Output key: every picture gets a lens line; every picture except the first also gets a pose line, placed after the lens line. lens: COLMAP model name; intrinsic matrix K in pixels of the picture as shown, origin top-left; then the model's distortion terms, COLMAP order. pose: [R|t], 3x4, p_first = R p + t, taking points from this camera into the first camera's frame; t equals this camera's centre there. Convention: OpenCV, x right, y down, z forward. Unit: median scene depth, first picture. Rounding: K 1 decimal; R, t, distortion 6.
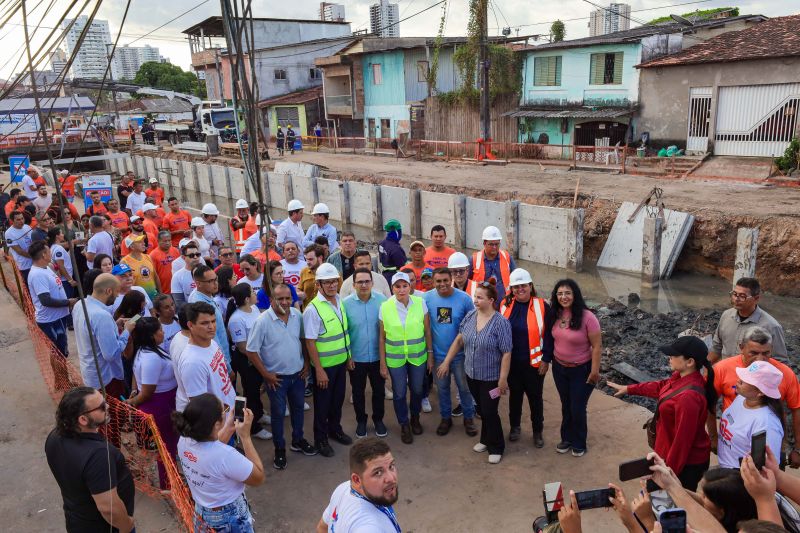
lens RADIAL K [[639.3, 0, 400.0], [0, 639.3, 266.5], [0, 0, 1]] dist [0.030755, 0.007345]
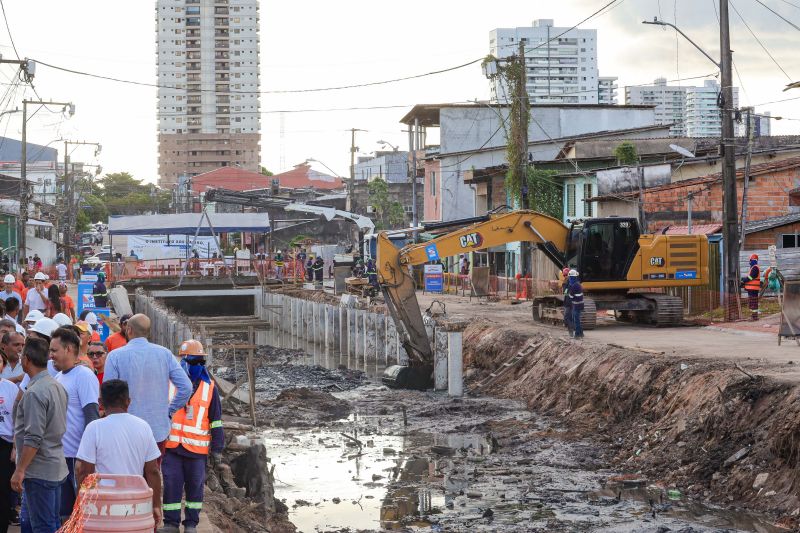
lens RADIAL K [[2155.5, 0, 400.0], [0, 2155.5, 266.5], [0, 0, 1]] dist [-0.162489, 0.007881]
pose [[0.856695, 0.042789, -0.514046, 1.648543], [-0.162072, 0.968413, -0.189494, 0.402987], [0.489701, 0.245652, 0.836570, -1.654550]]
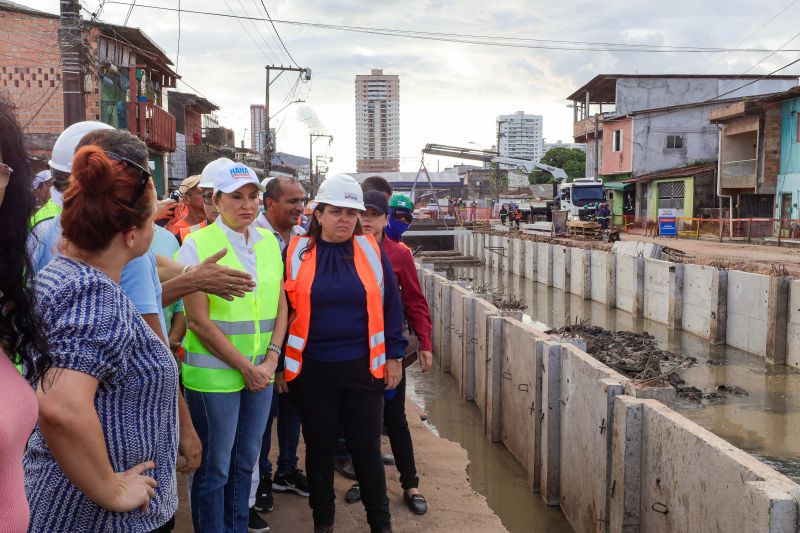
lens RADIAL K [[765.0, 0, 400.0], [0, 765.0, 266.5], [0, 0, 1]] dist [0.057292, 0.006017]
pose [[0.829398, 0.085888, -0.552016, 0.106527], [-0.179454, 0.976705, -0.117663, 0.010573], [0.529051, 0.196651, 0.825490, 0.217710]]
